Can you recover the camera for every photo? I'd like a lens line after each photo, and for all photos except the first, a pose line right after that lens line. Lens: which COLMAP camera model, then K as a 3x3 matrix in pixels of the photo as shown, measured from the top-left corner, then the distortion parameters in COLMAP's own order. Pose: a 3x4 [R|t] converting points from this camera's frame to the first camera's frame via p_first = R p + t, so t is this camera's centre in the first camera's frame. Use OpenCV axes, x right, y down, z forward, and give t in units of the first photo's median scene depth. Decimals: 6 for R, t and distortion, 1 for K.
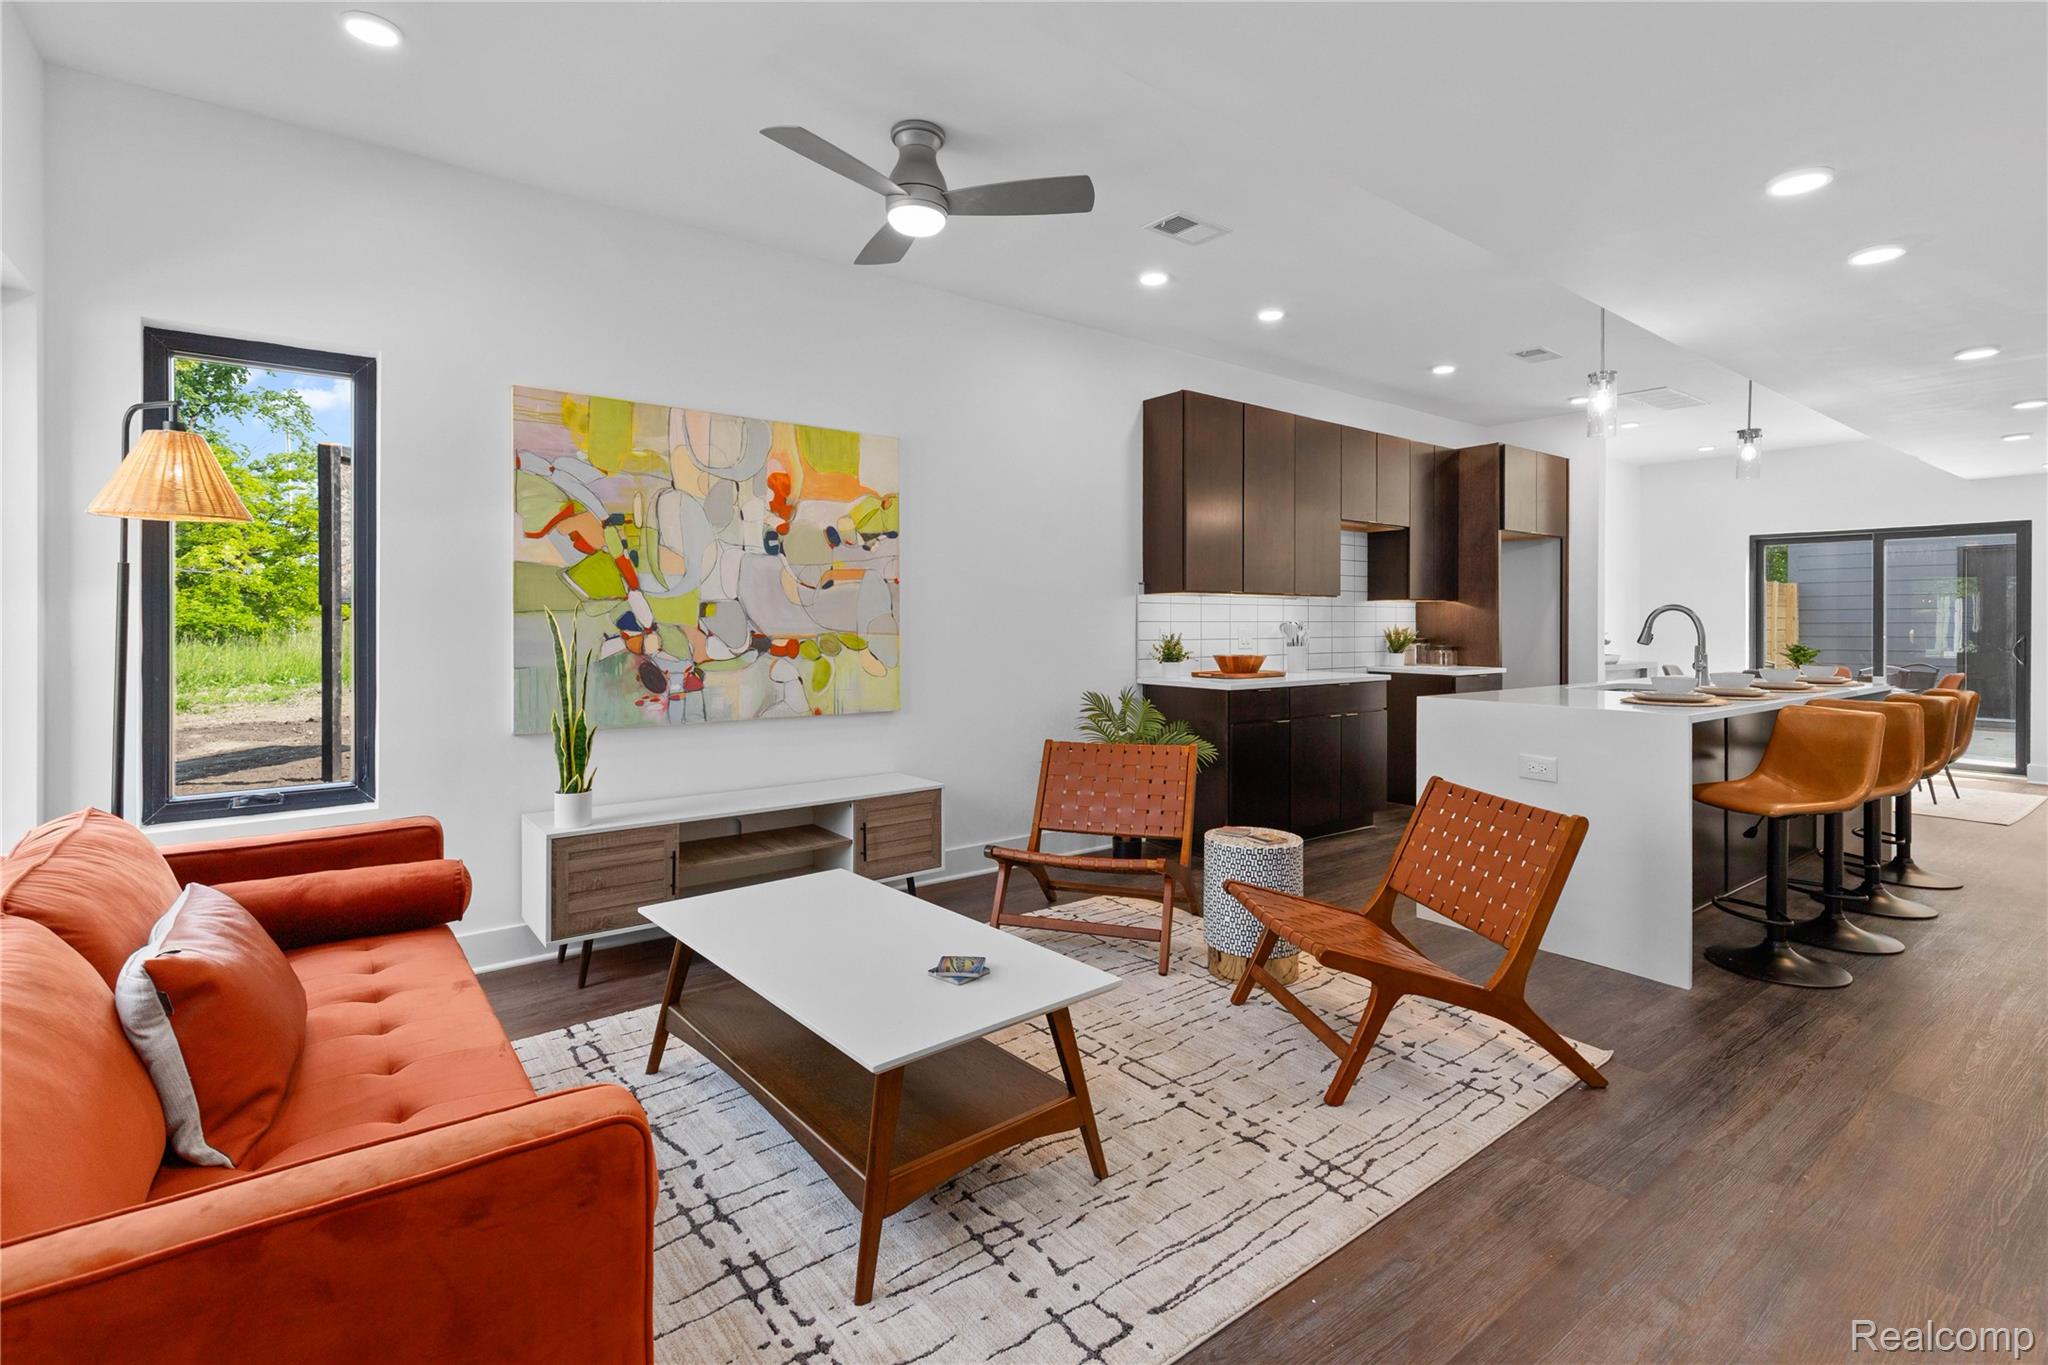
lens RADIAL K [[945.9, 0, 1027.8], [0, 945.9, 621.5], [0, 0, 1]] dist [0.001086, -0.000159]
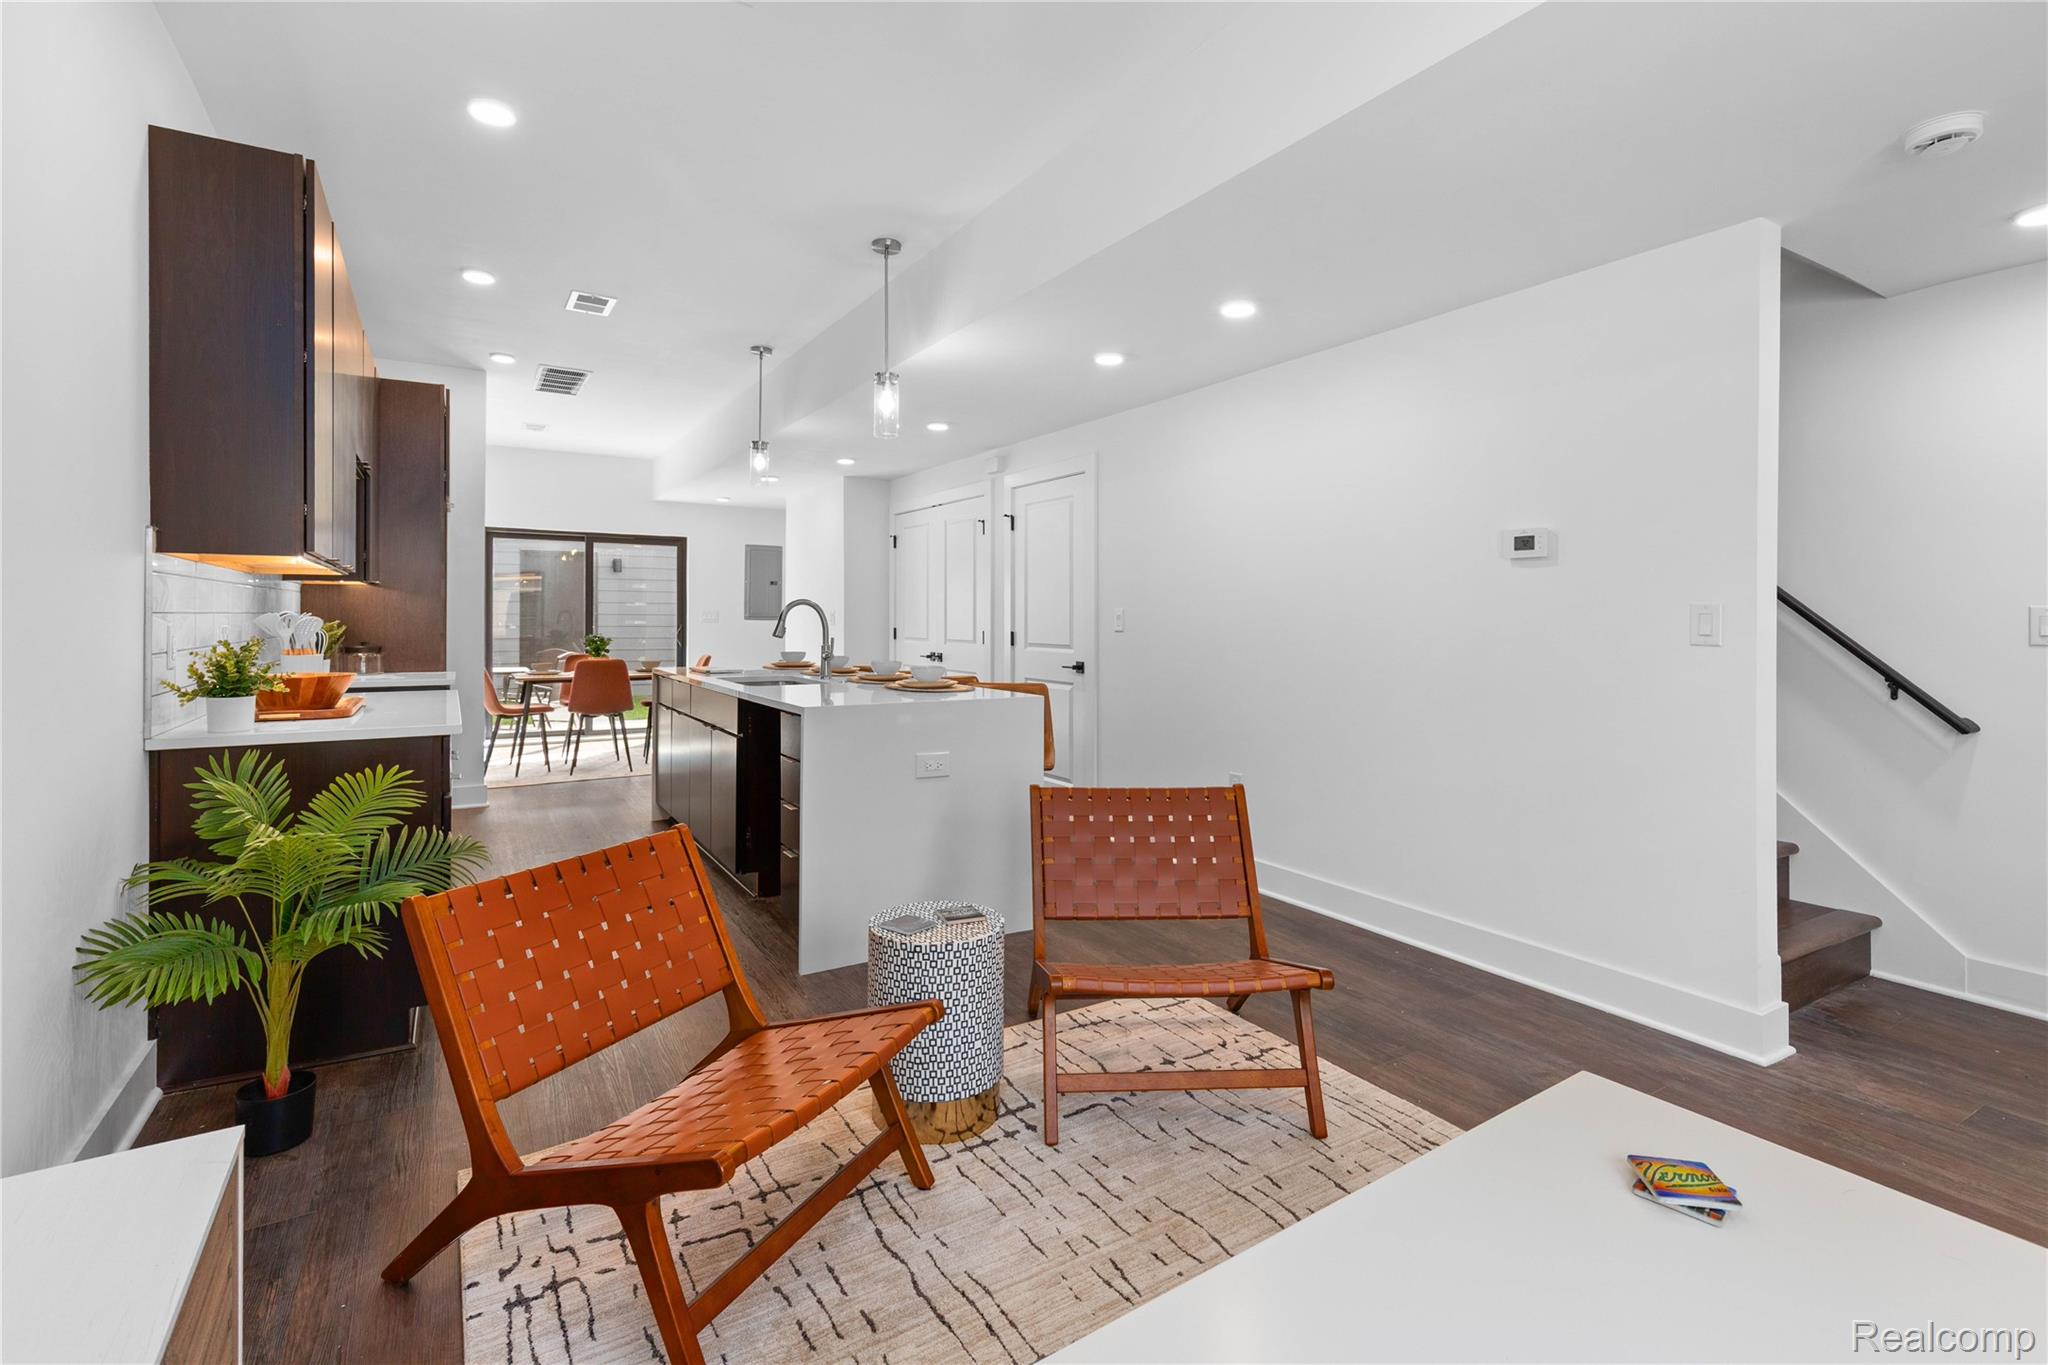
lens RADIAL K [[945.9, 0, 1027.8], [0, 945.9, 621.5], [0, 0, 1]] dist [0.001086, -0.000159]
pose [[0.106170, -0.006863, 0.994324, -0.391553], [-0.004672, 0.999962, 0.007400, -0.001765], [-0.994337, -0.005431, 0.106134, 0.734603]]
